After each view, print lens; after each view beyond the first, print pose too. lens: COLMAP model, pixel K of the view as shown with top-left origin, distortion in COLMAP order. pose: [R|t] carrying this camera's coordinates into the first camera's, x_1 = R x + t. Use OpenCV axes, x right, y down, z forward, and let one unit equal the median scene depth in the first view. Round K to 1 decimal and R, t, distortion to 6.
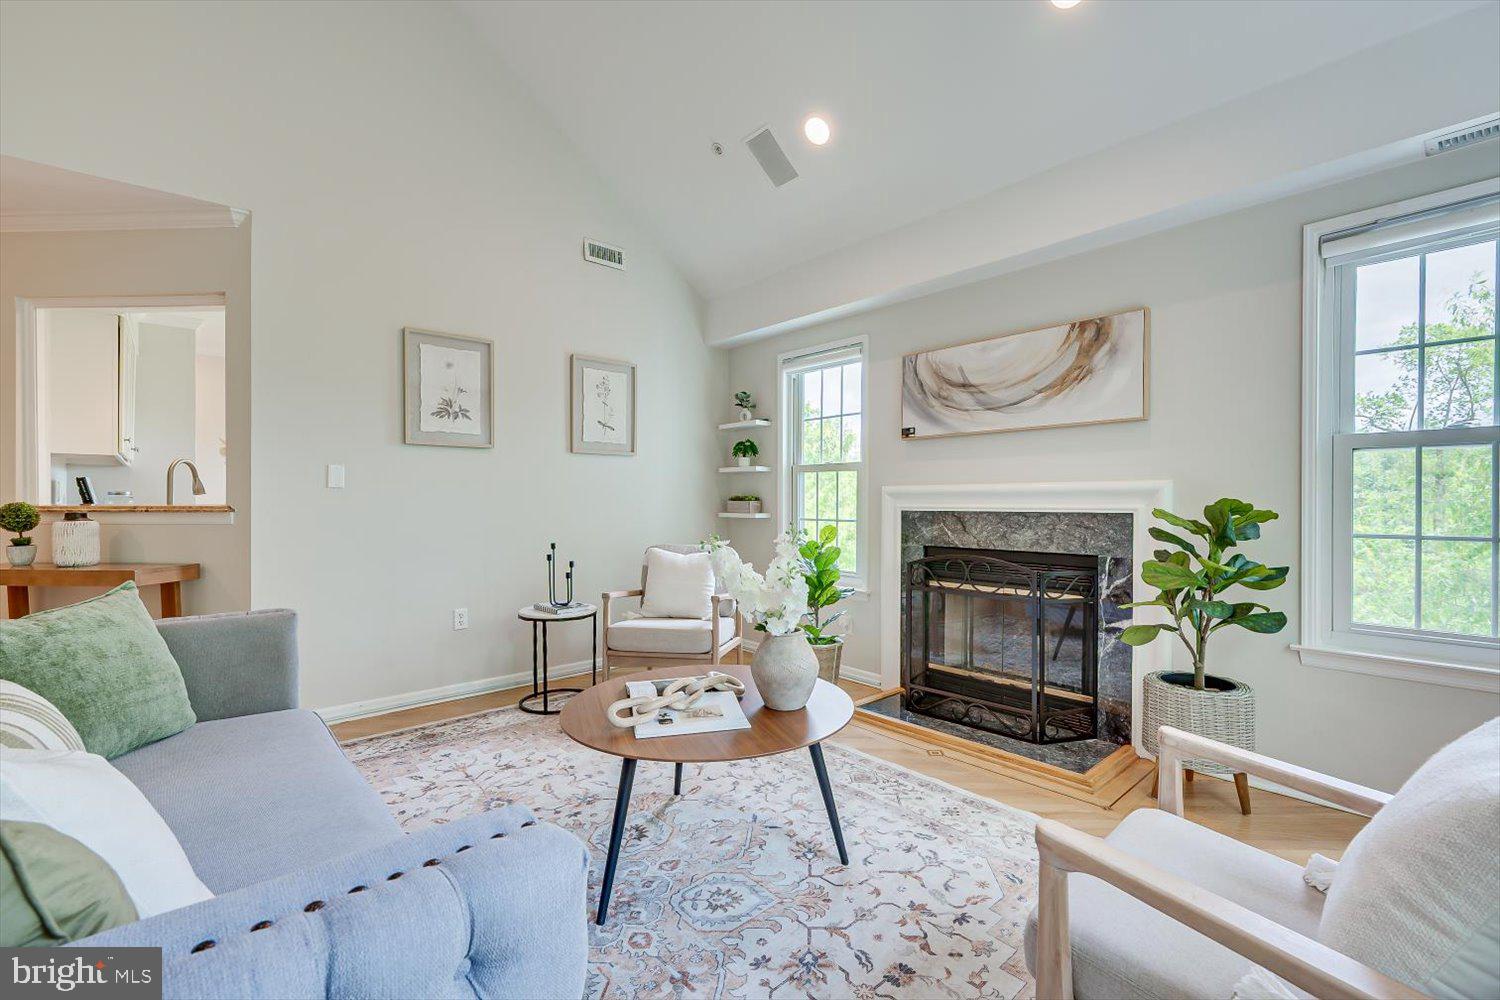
lens RADIAL K [[654.3, 0, 767.1], [0, 654.3, 497.5], [0, 0, 1]] dist [0.005316, -0.000444]
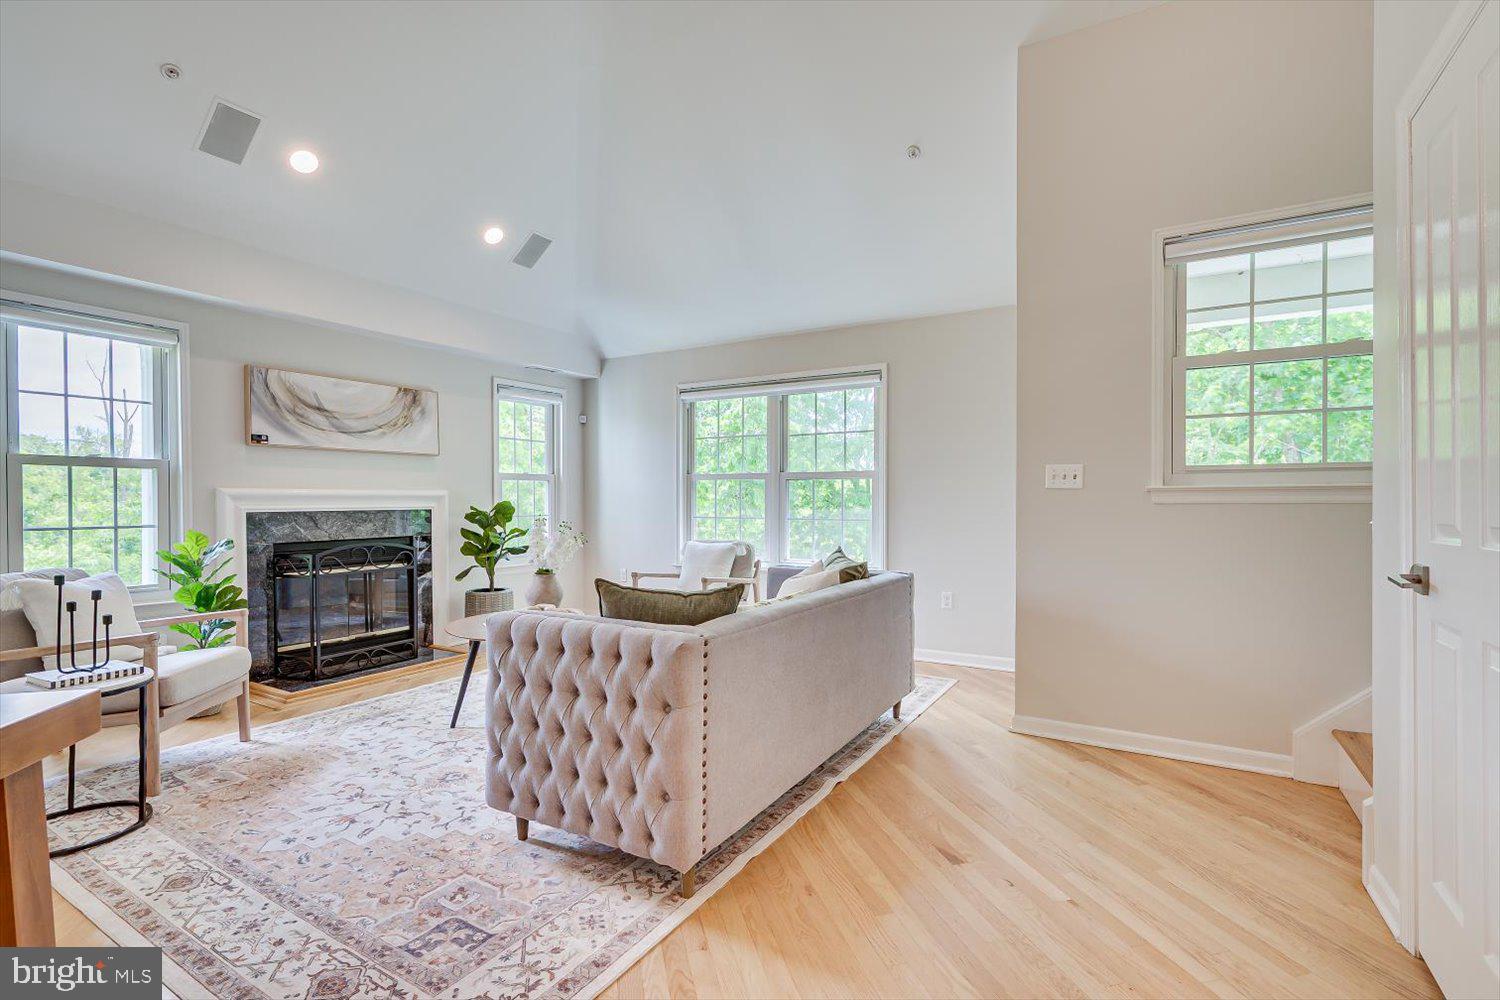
lens RADIAL K [[654.3, 0, 751.3], [0, 654.3, 498.3], [0, 0, 1]] dist [0.005316, -0.000444]
pose [[-0.271867, -0.003845, 0.962327, -1.109526], [-0.010496, 0.999944, 0.001030, -0.013030], [-0.962277, -0.009821, -0.271893, 0.554795]]
